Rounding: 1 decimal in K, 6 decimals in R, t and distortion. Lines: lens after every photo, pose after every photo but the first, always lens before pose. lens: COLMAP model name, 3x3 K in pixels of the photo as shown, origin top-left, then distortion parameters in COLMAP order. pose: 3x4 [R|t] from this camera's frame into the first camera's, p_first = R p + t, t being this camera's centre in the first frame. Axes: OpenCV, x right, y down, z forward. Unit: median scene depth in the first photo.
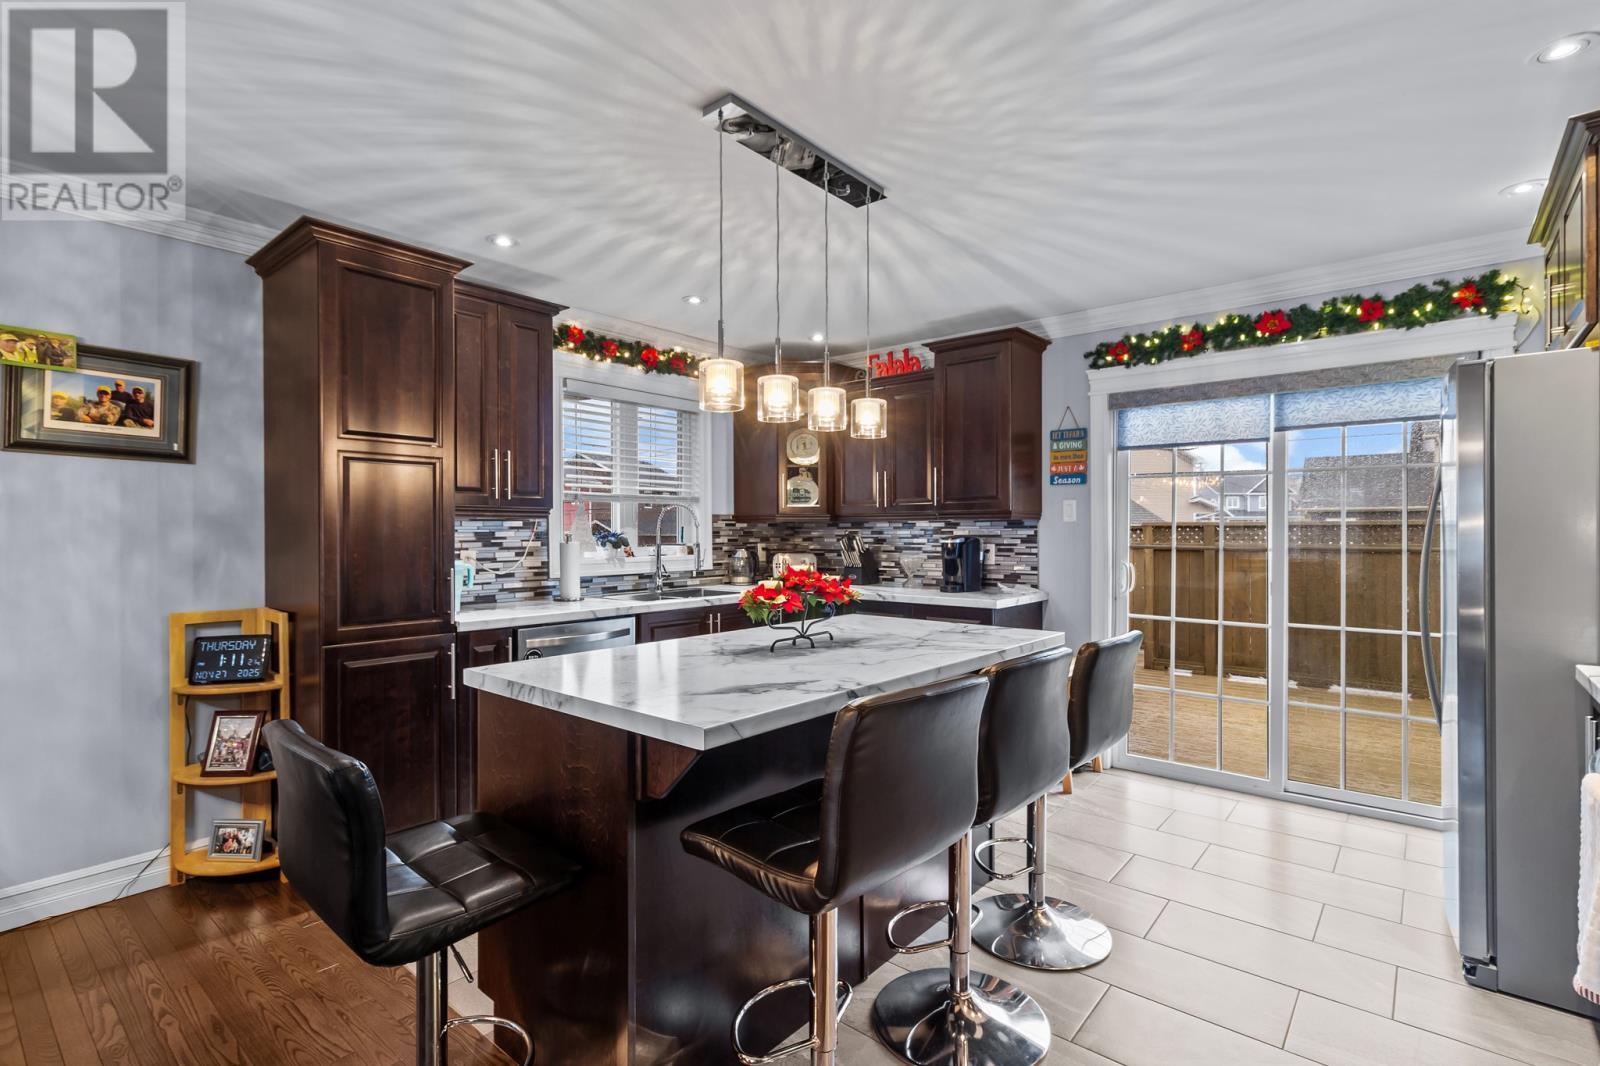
lens RADIAL K [[746.4, 0, 804.8], [0, 746.4, 530.6], [0, 0, 1]] dist [0.000441, -0.000023]
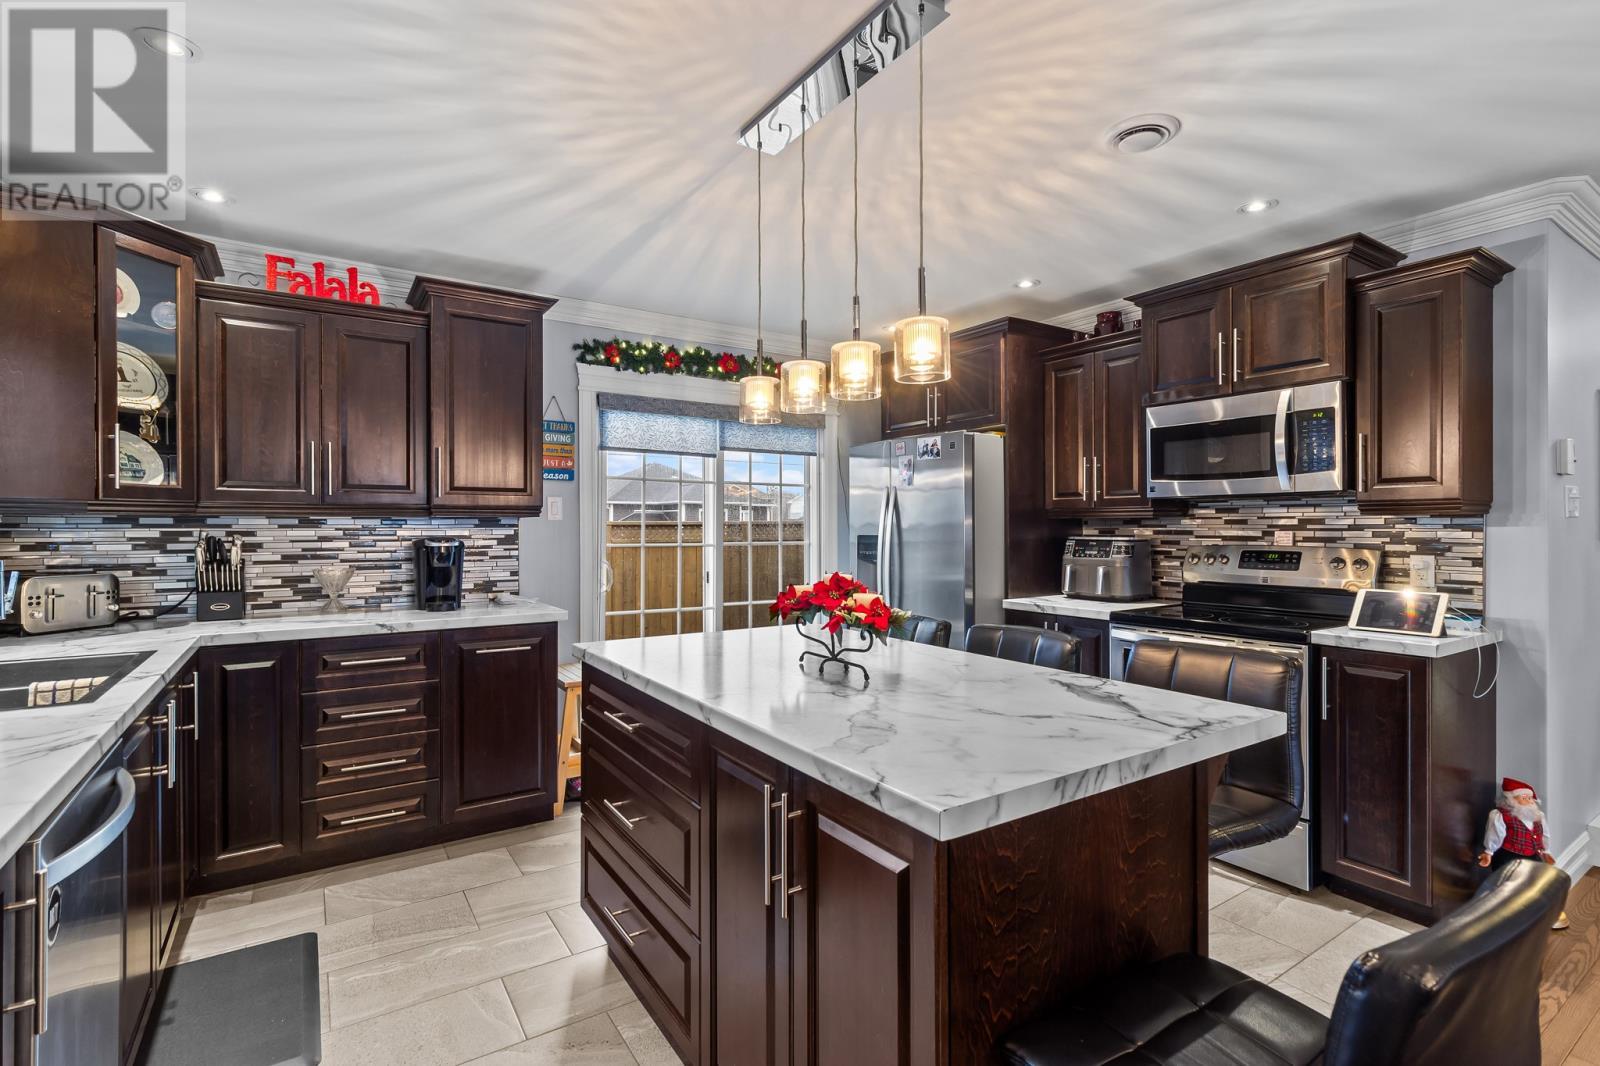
lens RADIAL K [[746.4, 0, 804.8], [0, 746.4, 530.6], [0, 0, 1]] dist [0.000441, -0.000023]
pose [[0.287365, -0.003601, 0.957814, -0.462879], [-0.000014, 0.999993, 0.003764, -0.002938], [-0.957821, -0.001095, 0.287363, 0.452074]]
